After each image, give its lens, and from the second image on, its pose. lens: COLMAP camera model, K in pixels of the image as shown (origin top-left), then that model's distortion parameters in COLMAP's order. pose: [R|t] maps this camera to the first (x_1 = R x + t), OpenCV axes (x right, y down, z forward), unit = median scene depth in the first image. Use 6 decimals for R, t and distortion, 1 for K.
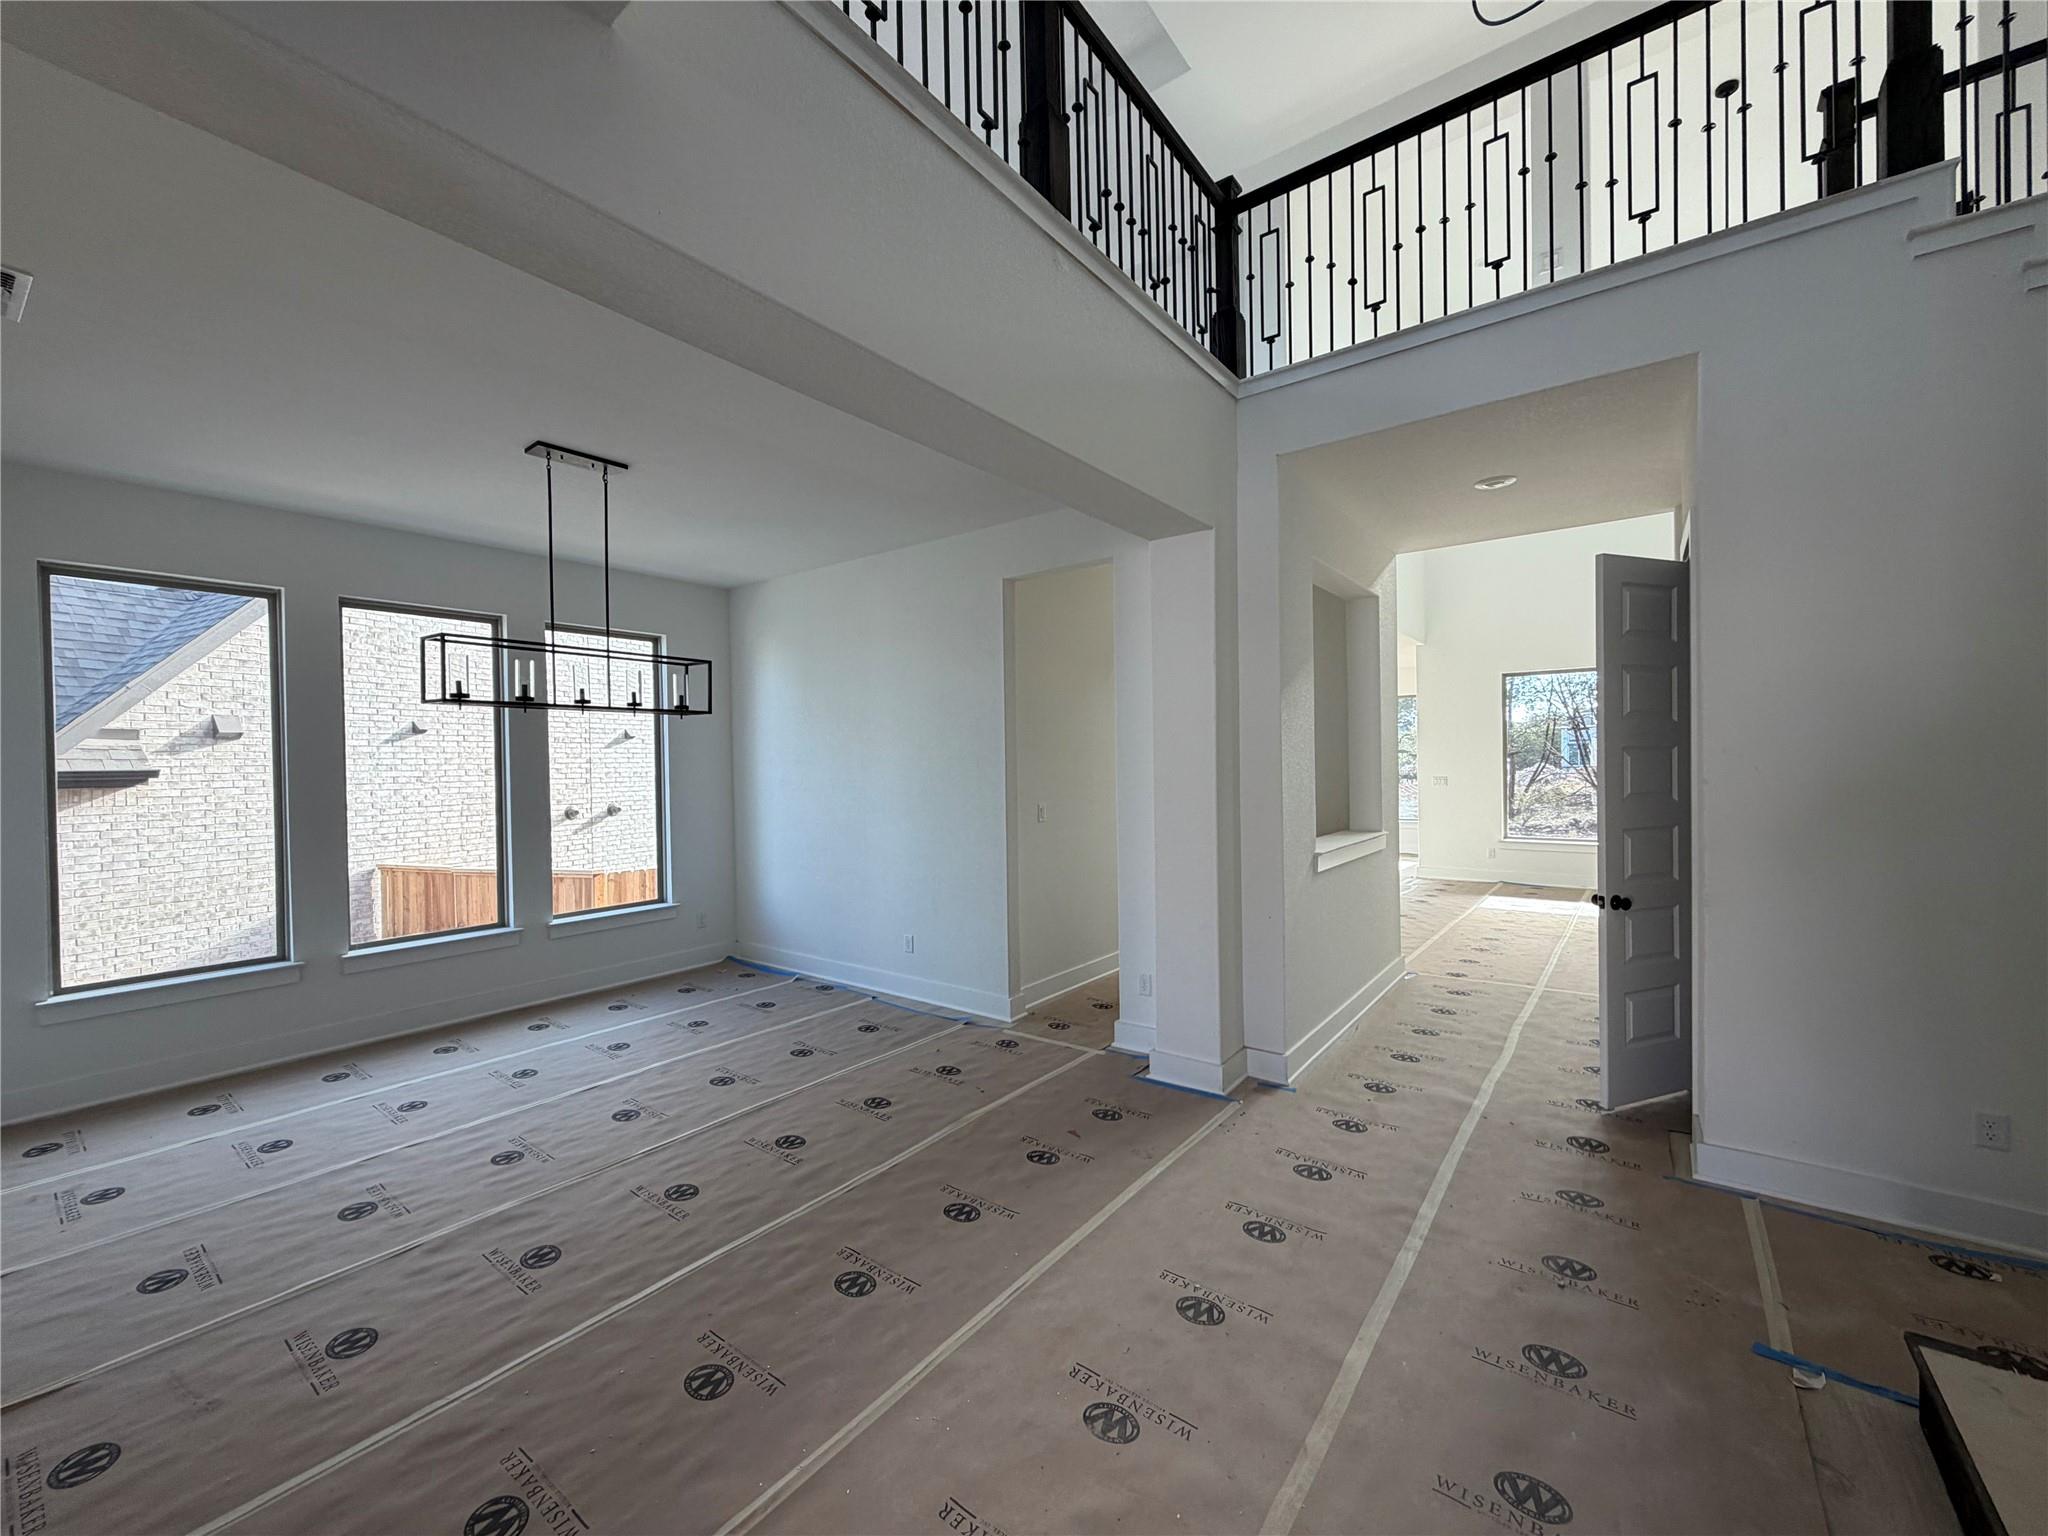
lens RADIAL K [[814.9, 0, 1020.4], [0, 814.9, 769.3], [0, 0, 1]] dist [0.000599, 0.000150]
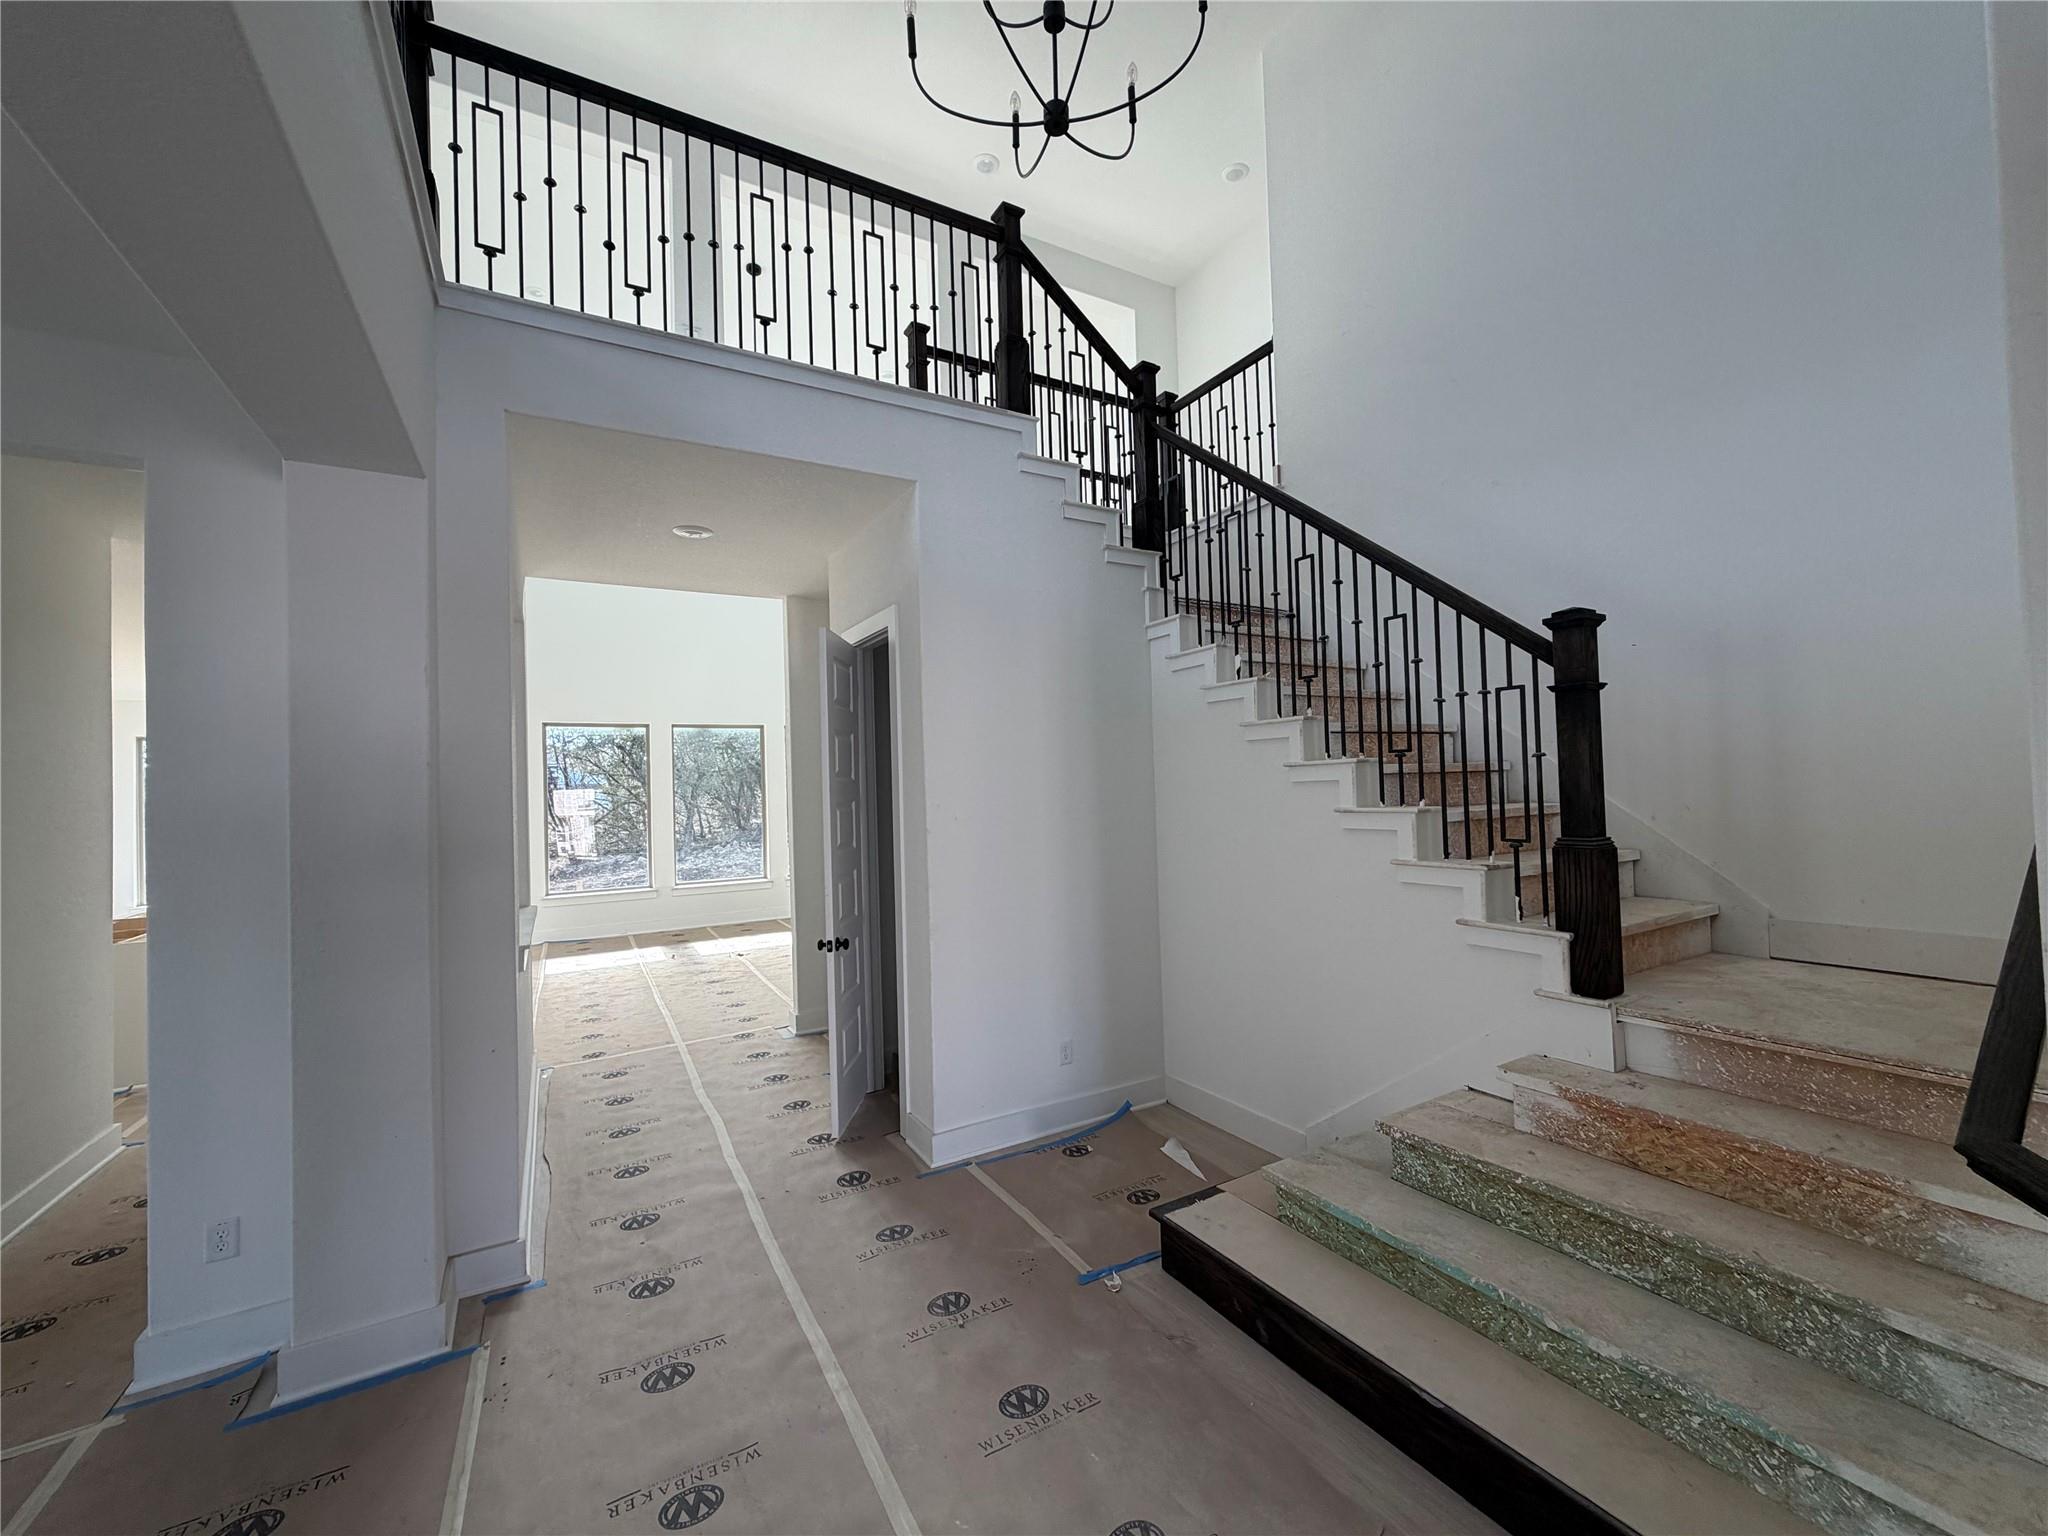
lens RADIAL K [[814.9, 0, 1020.4], [0, 814.9, 769.3], [0, 0, 1]] dist [0.000599, 0.000150]
pose [[0.393116, 0.023818, 0.919180, -0.187449], [0.031555, 0.998726, -0.039375, -0.020950], [-0.918947, 0.044483, 0.391864, 0.330841]]
